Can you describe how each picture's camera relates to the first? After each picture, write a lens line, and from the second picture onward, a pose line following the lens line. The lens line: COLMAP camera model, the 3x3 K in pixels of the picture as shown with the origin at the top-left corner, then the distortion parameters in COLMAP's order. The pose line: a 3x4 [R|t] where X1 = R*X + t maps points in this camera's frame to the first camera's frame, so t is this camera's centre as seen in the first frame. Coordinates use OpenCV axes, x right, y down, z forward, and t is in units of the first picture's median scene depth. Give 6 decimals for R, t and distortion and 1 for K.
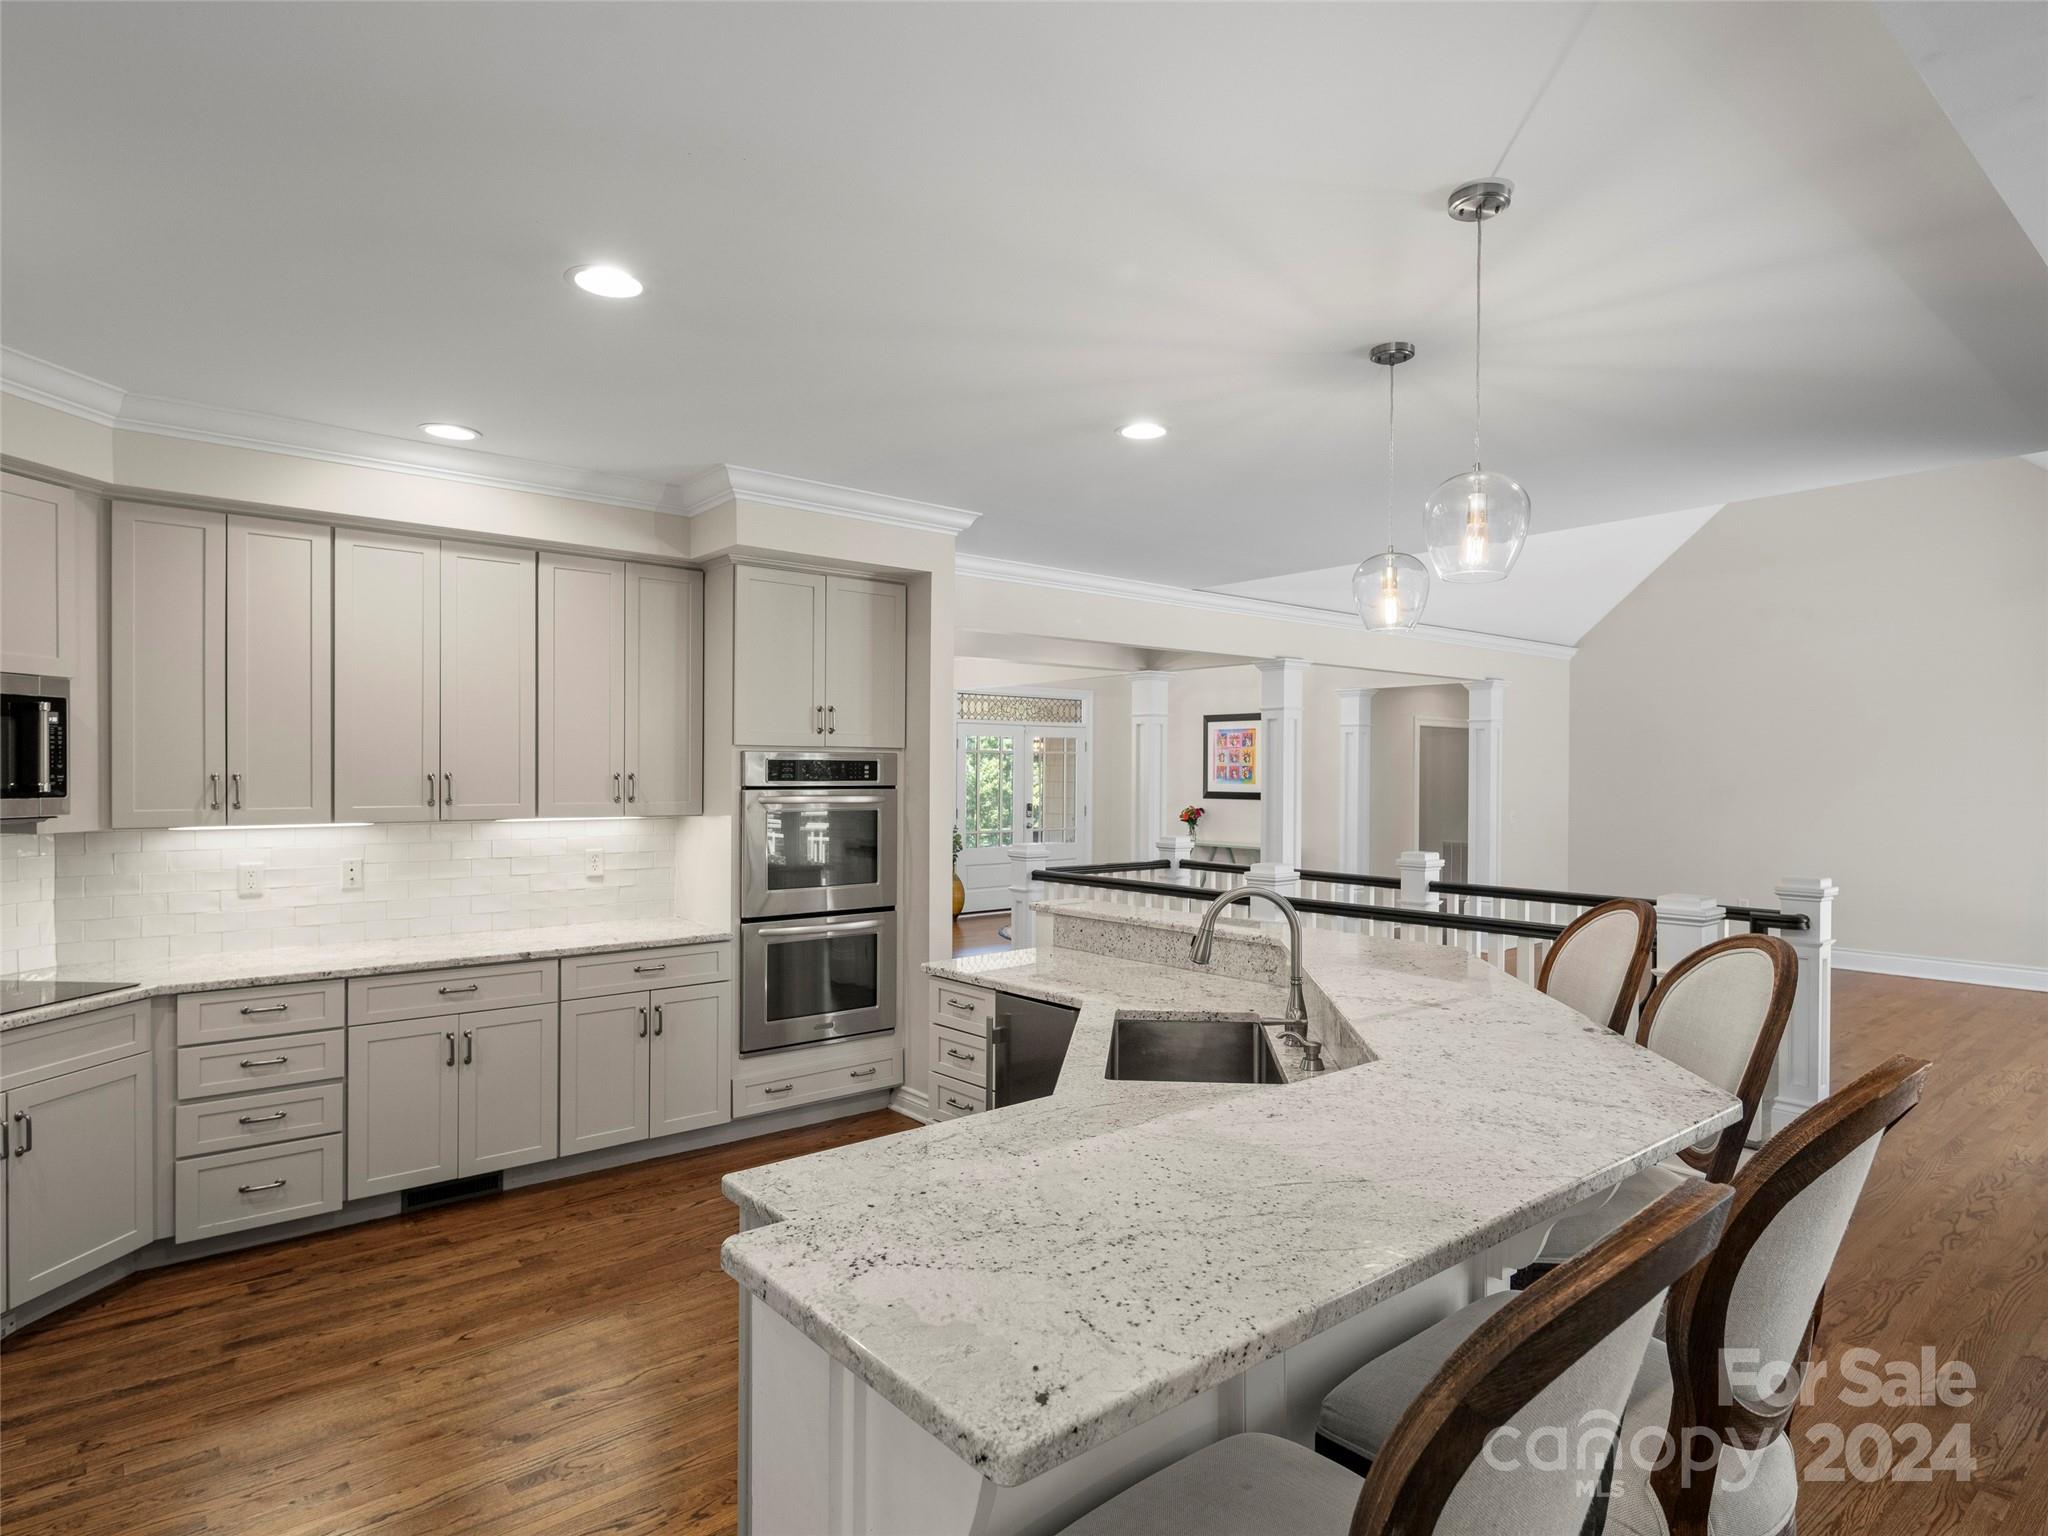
lens RADIAL K [[1127.8, 0, 1034.3], [0, 1127.8, 776.4], [0, 0, 1]] dist [0.012154, -0.004304]
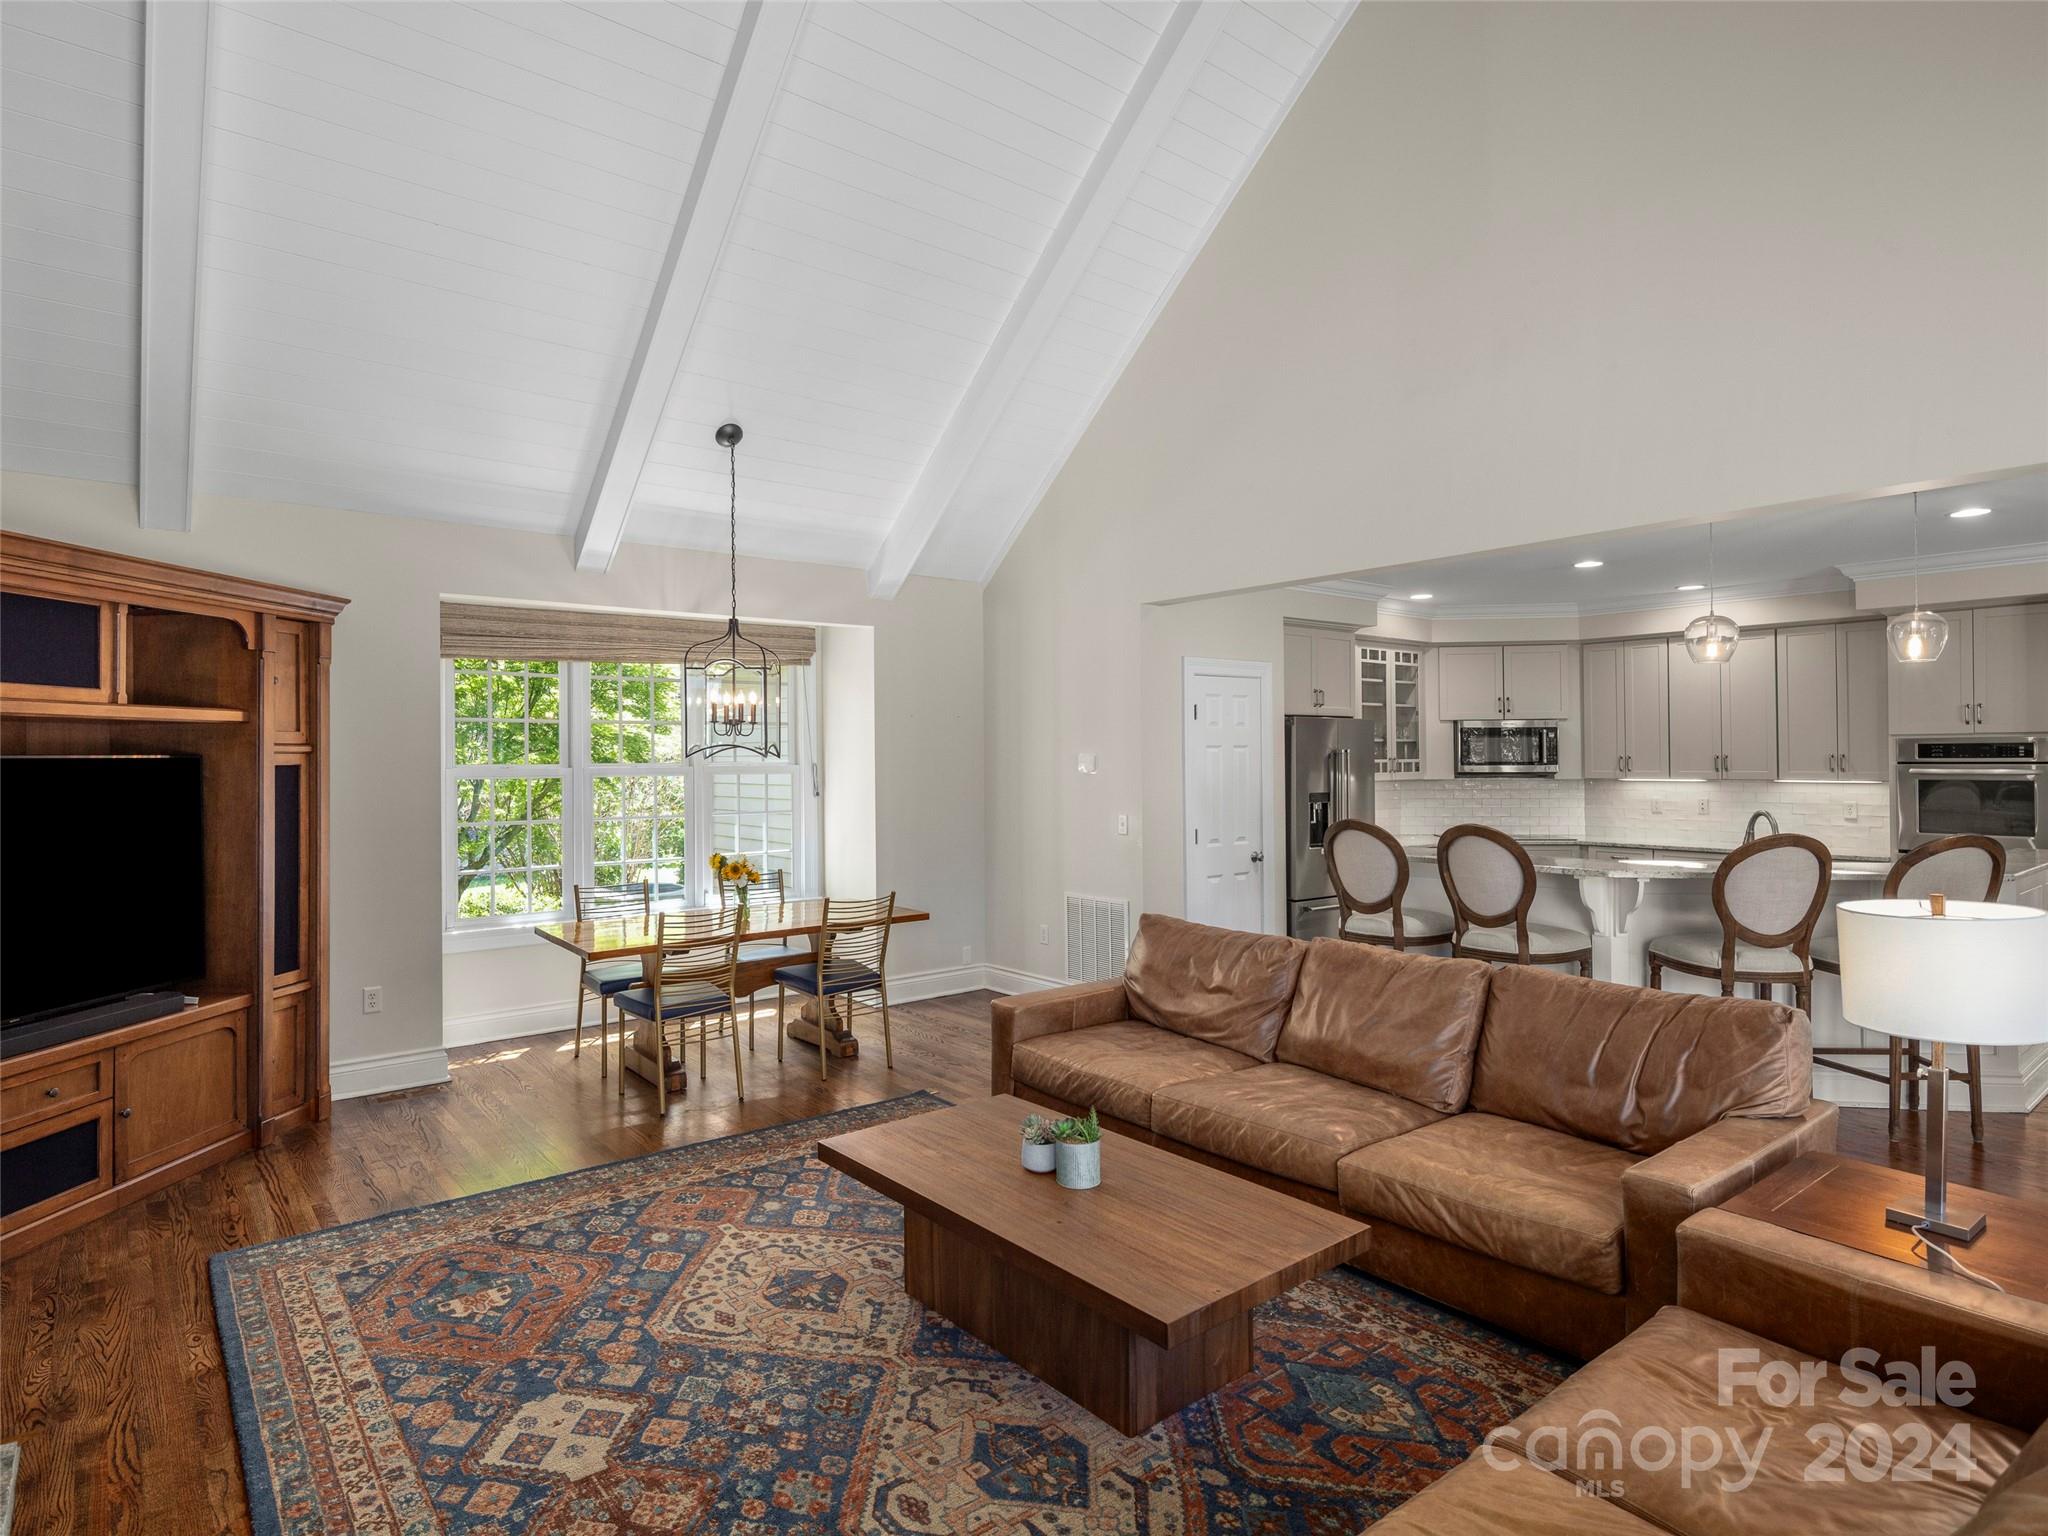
lens RADIAL K [[1091.4, 0, 984.2], [0, 1091.4, 768.4], [0, 0, 1]] dist [0.005731, -0.003323]
pose [[-0.030469, 0.005729, -0.999519, 1.341682], [0.004400, 0.999975, 0.005597, 0.004323], [0.999526, -0.004228, -0.030493, -0.194570]]
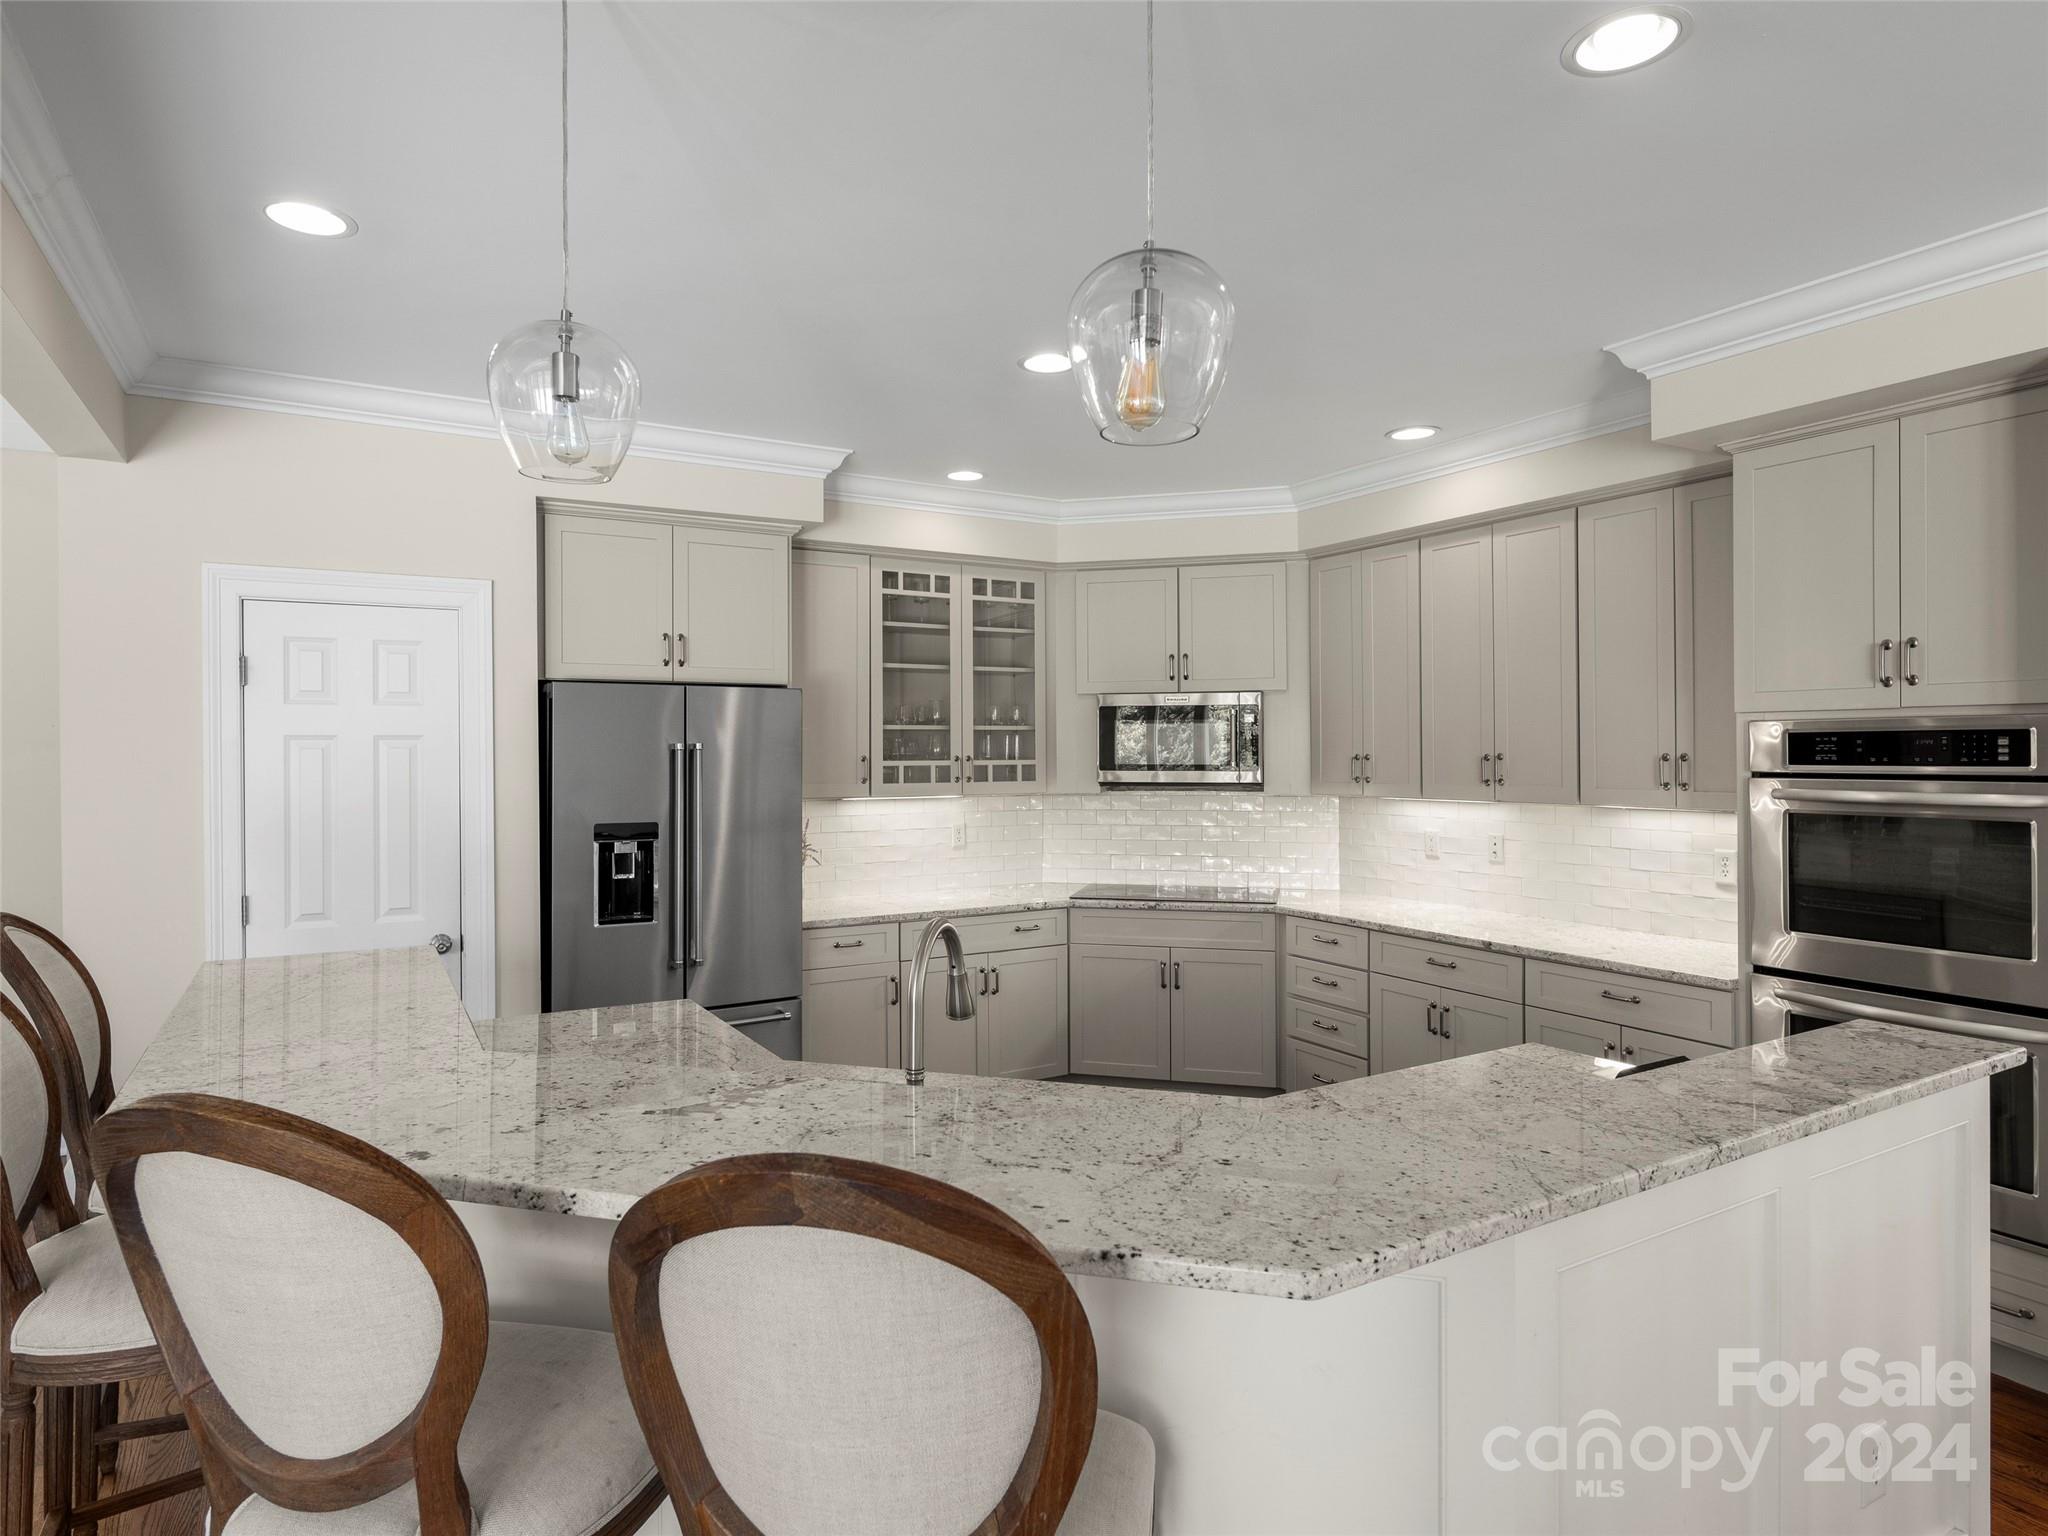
lens RADIAL K [[1127.8, 0, 997.6], [0, 1127.8, 762.4], [0, 0, 1]] dist [0.012154, -0.004304]
pose [[-0.175689, 0.005809, -0.984429, 0.538832], [0.000582, 0.999983, 0.005797, -0.001525], [0.984445, 0.000445, -0.175690, 0.721296]]
